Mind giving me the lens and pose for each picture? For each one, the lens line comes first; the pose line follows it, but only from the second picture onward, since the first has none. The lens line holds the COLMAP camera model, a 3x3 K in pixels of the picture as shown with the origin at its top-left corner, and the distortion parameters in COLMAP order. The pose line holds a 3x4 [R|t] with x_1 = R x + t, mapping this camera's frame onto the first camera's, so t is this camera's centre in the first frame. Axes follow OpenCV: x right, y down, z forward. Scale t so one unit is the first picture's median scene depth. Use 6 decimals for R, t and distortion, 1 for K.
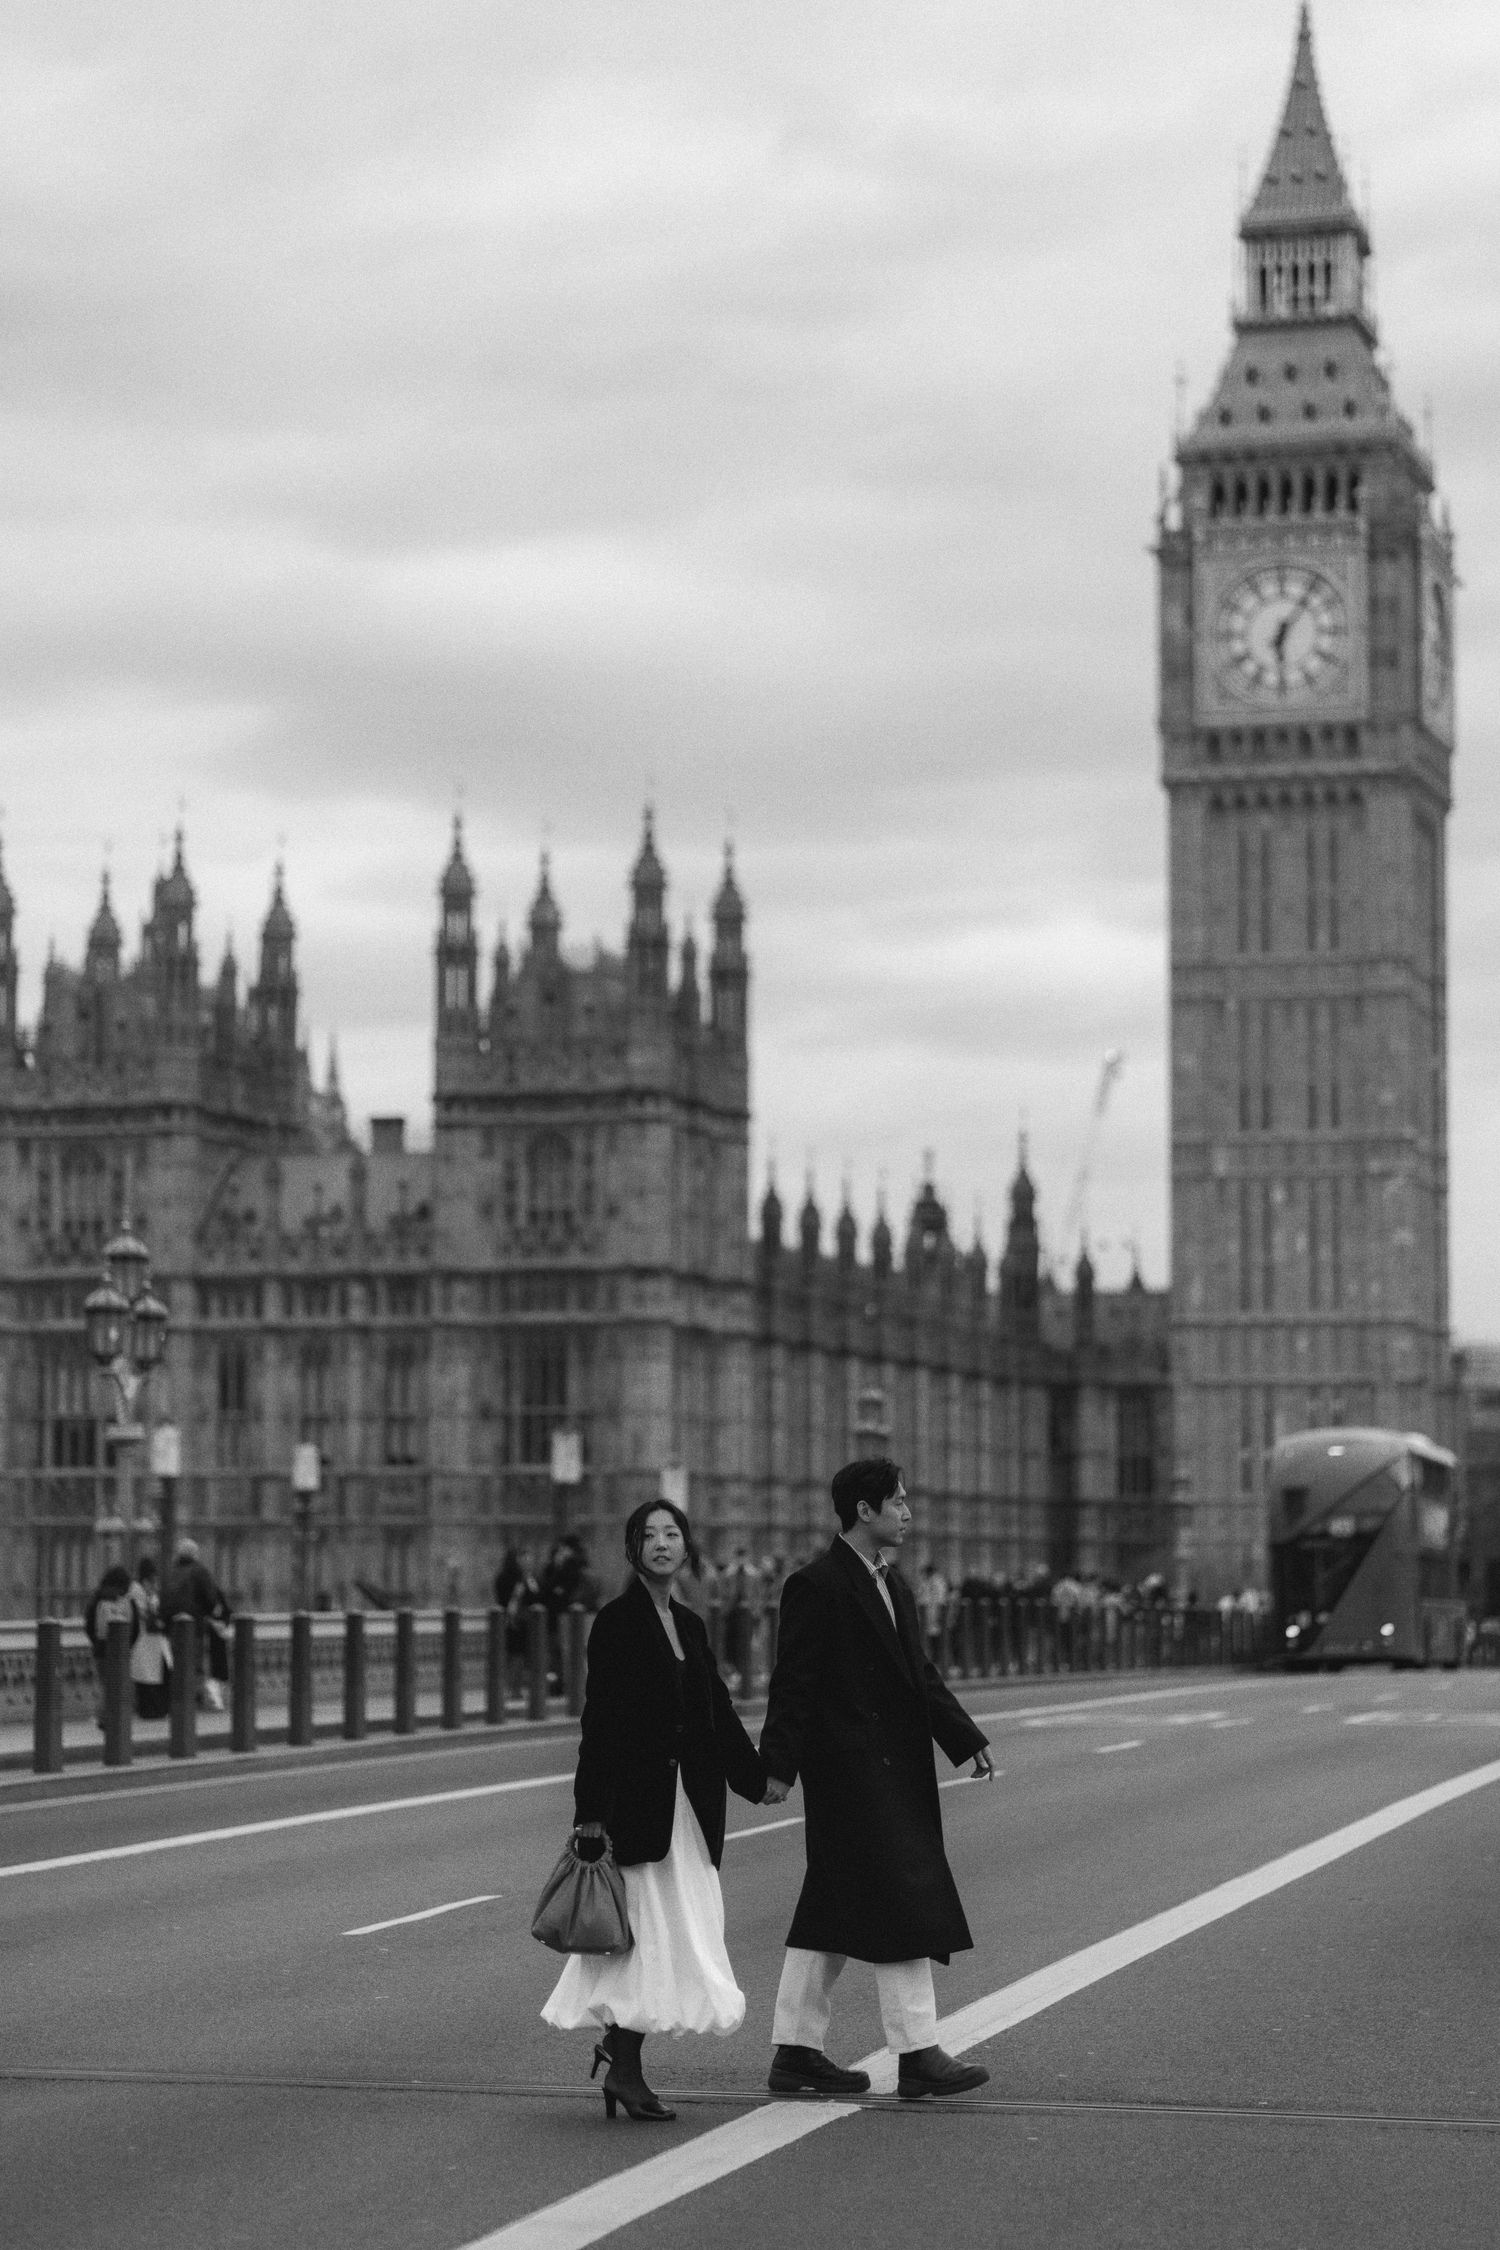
lens RADIAL K [[5484.2, 0, 751.4], [0, 5484.2, 1119.7], [0, 0, 1]] dist [-0.024194, 0.000000]
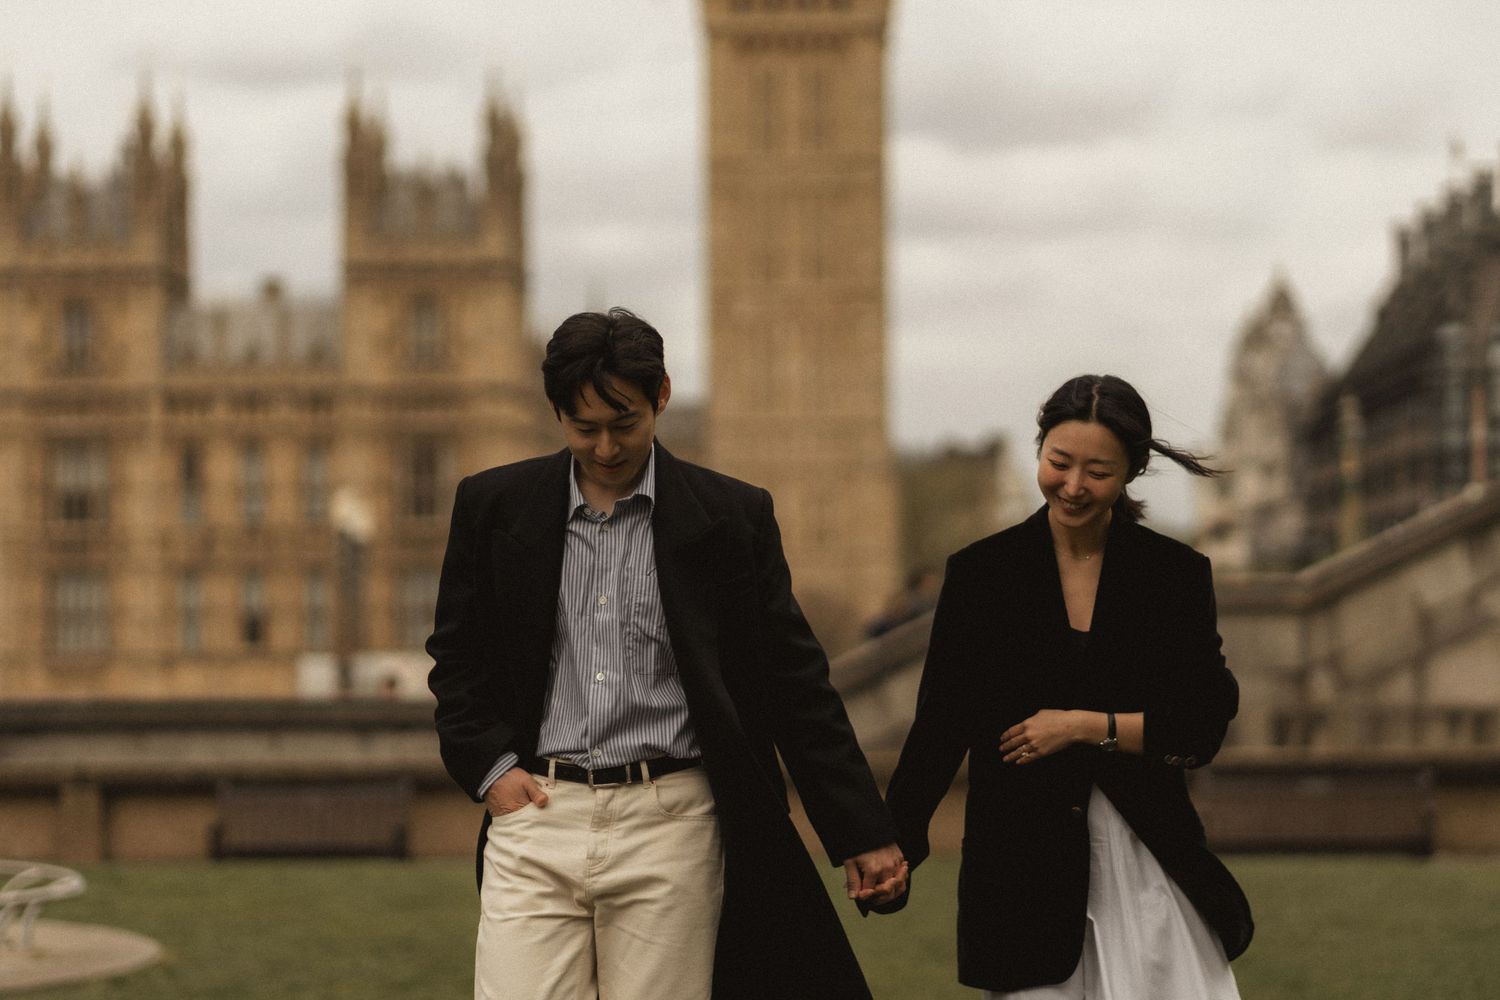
lens RADIAL K [[5600.2, 0, 747.1], [0, 5600.2, 499.1], [0, 0, 1]] dist [0.234048, 0.000000]
pose [[0.975416, -0.001563, 0.220365, -0.224778], [-0.009728, 0.998695, 0.050145, -0.014954], [-0.220155, -0.051056, 0.974128, -0.375156]]
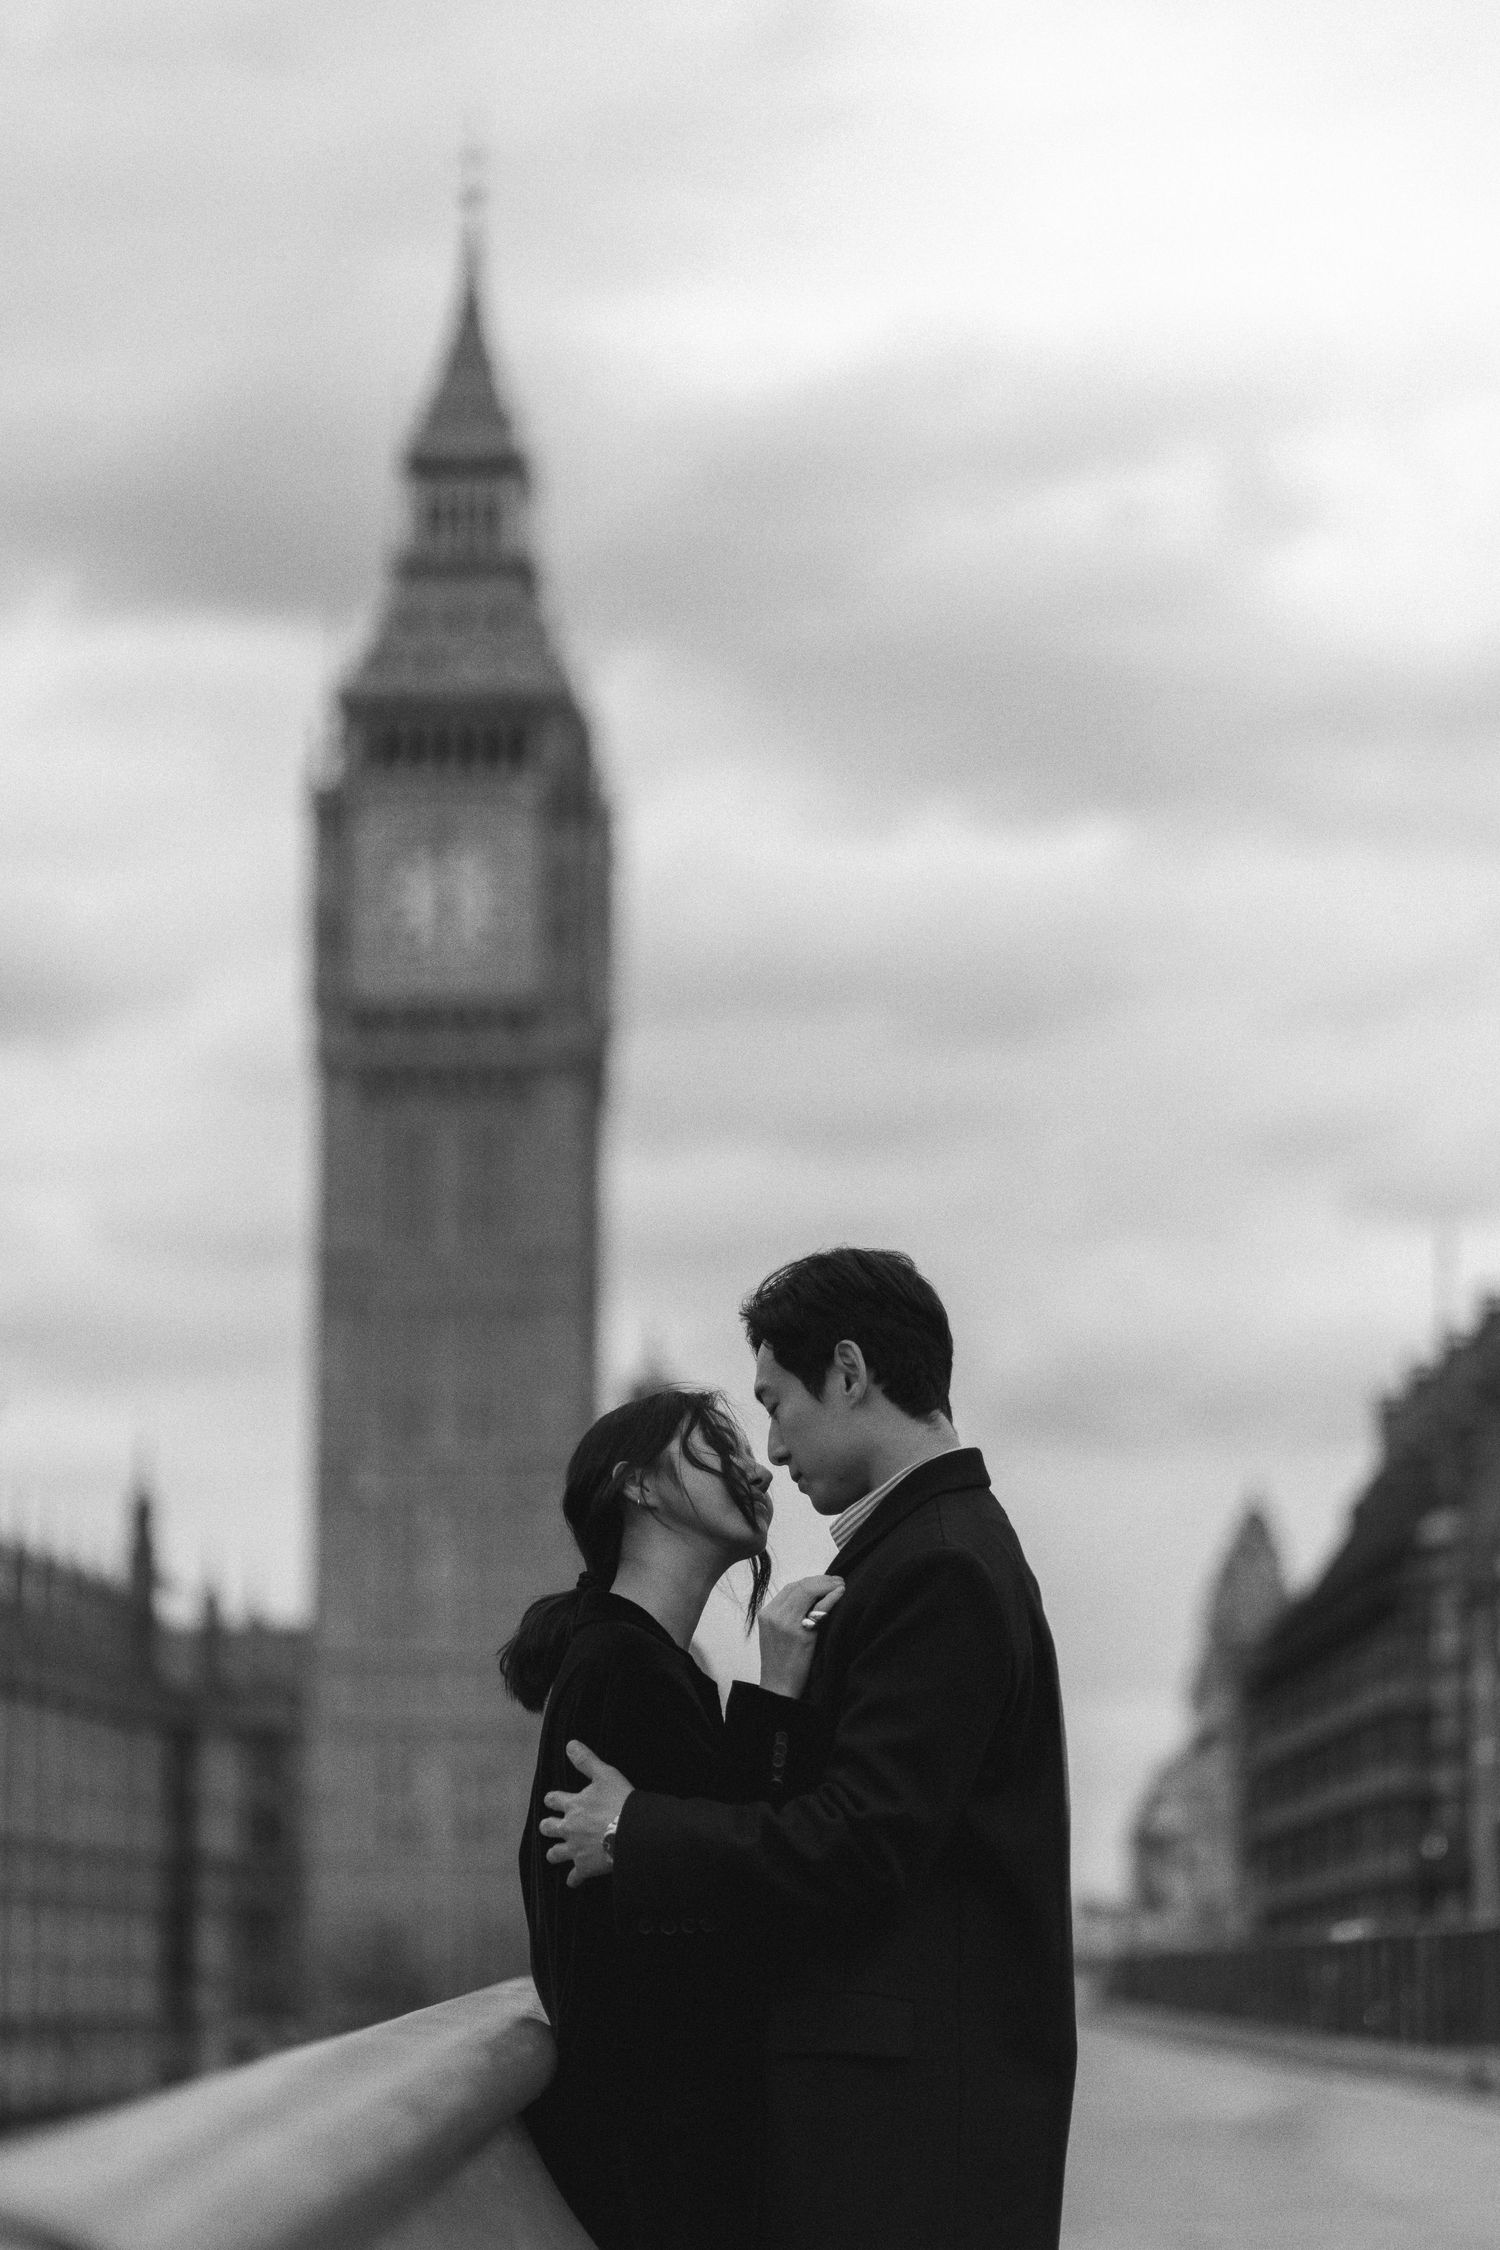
lens RADIAL K [[5484.2, 0, 754.8], [0, 5484.2, 1125.2], [0, 0, 1]] dist [-0.024194, 0.000000]
pose [[0.977748, 0.030986, 0.207484, -0.041298], [-0.017272, 0.997564, -0.067585, 0.009204], [-0.209073, 0.062497, 0.975901, 0.102094]]
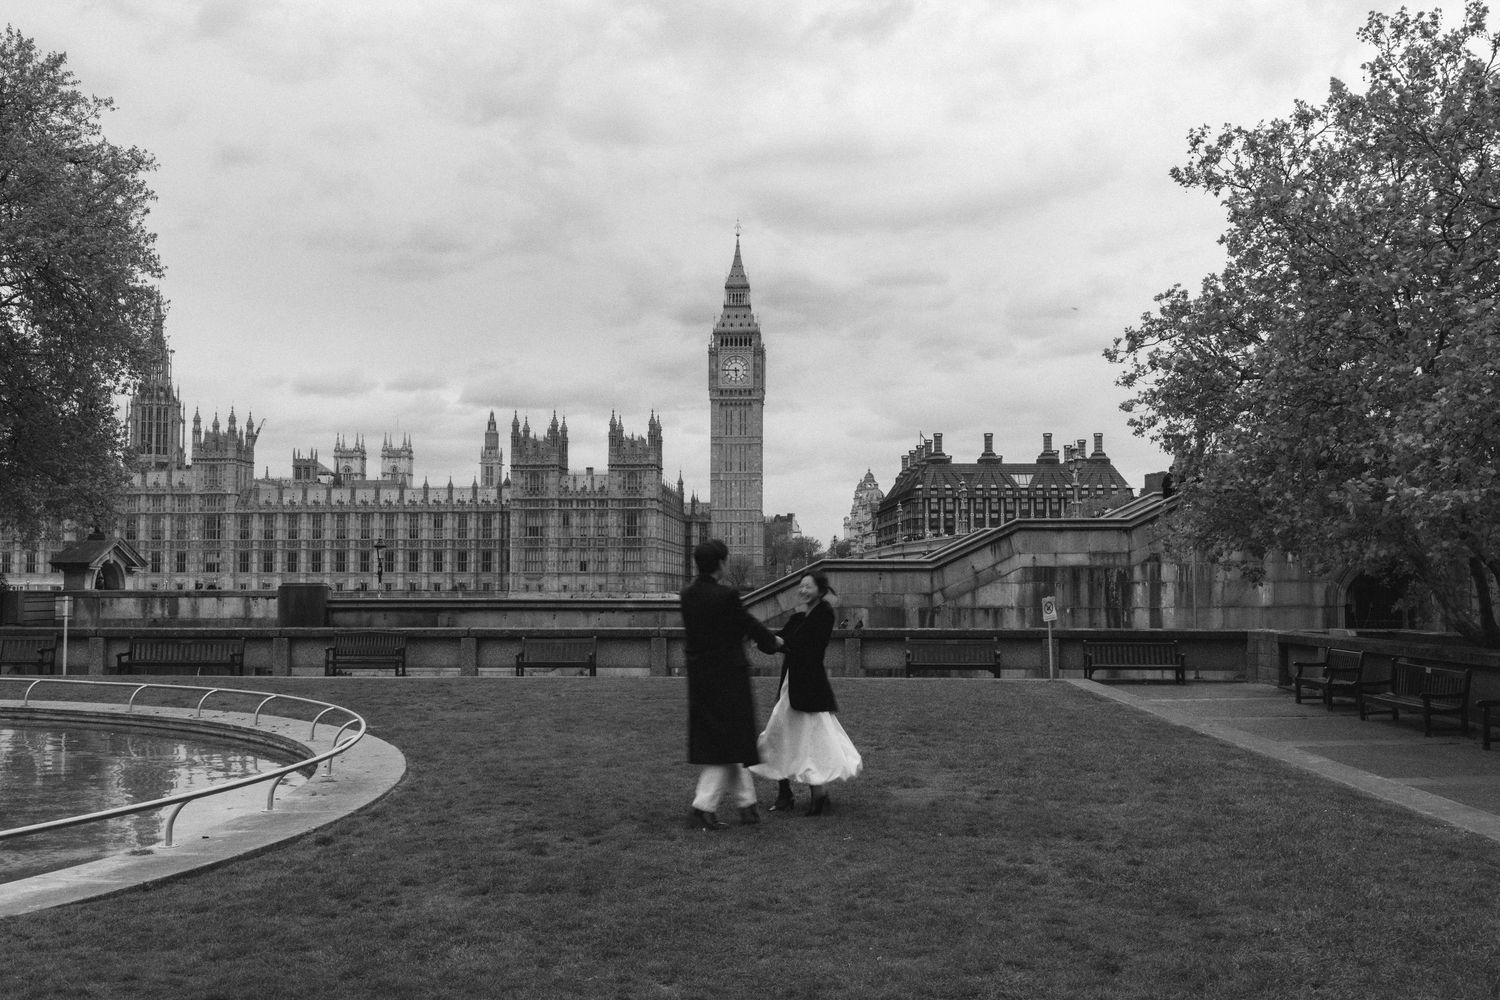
lens RADIAL K [[1495.4, 0, 698.8], [0, 1495.4, 491.4], [0, 0, 1]] dist [0.007629, 0.000000]
pose [[0.978621, 0.013094, 0.205252, -0.211380], [-0.018391, 0.999545, 0.023922, -0.011378], [-0.204846, -0.027185, 0.978417, -0.312756]]
